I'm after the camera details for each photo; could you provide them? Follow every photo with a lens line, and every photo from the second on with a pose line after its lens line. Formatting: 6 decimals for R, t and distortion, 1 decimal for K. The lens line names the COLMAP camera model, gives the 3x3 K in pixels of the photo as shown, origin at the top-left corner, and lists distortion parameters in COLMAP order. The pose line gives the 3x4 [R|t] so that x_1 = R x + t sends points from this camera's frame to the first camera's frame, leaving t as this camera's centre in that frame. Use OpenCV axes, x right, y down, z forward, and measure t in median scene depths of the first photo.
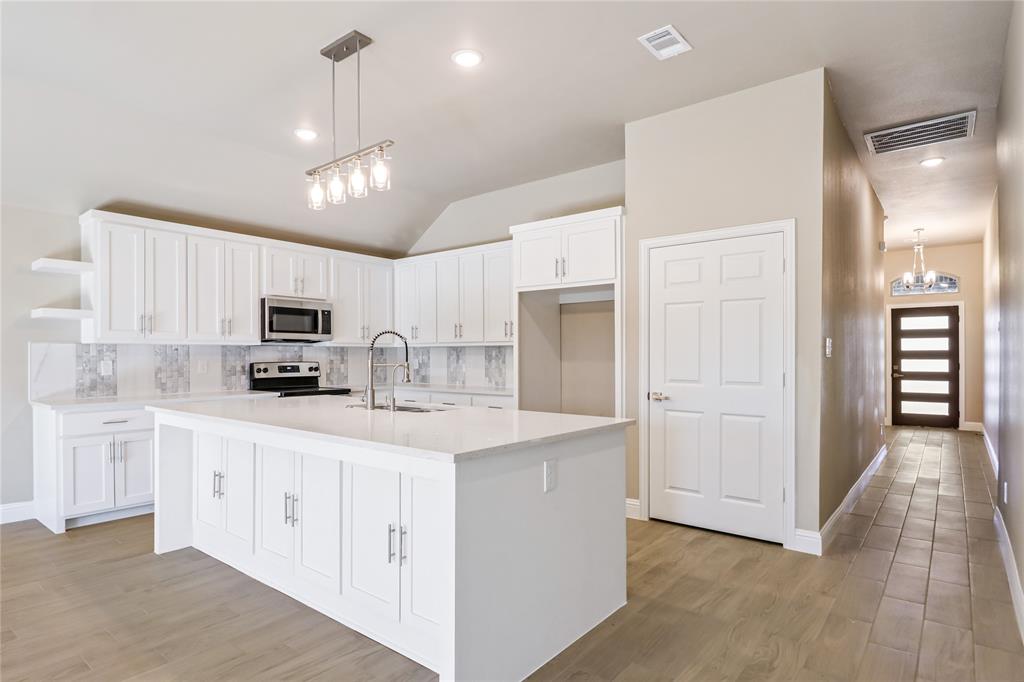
lens RADIAL K [[558.5, 0, 490.3], [0, 558.5, 358.1], [0, 0, 1]] dist [-0.003007, -0.001842]
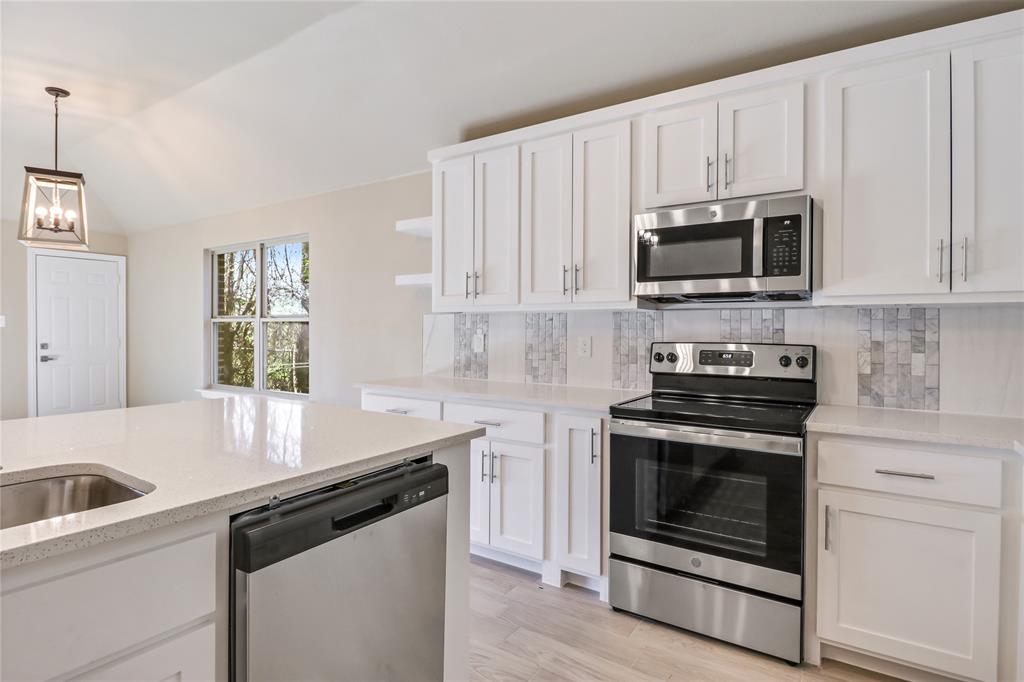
lens RADIAL K [[540.3, 0, 500.7], [0, 540.3, 329.5], [0, 0, 1]] dist [-0.004118, -0.002405]
pose [[0.096139, 0.005652, -0.995352, 0.088182], [-0.009015, 0.999948, 0.004808, -0.005995], [0.995327, 0.008511, 0.096185, 0.954315]]
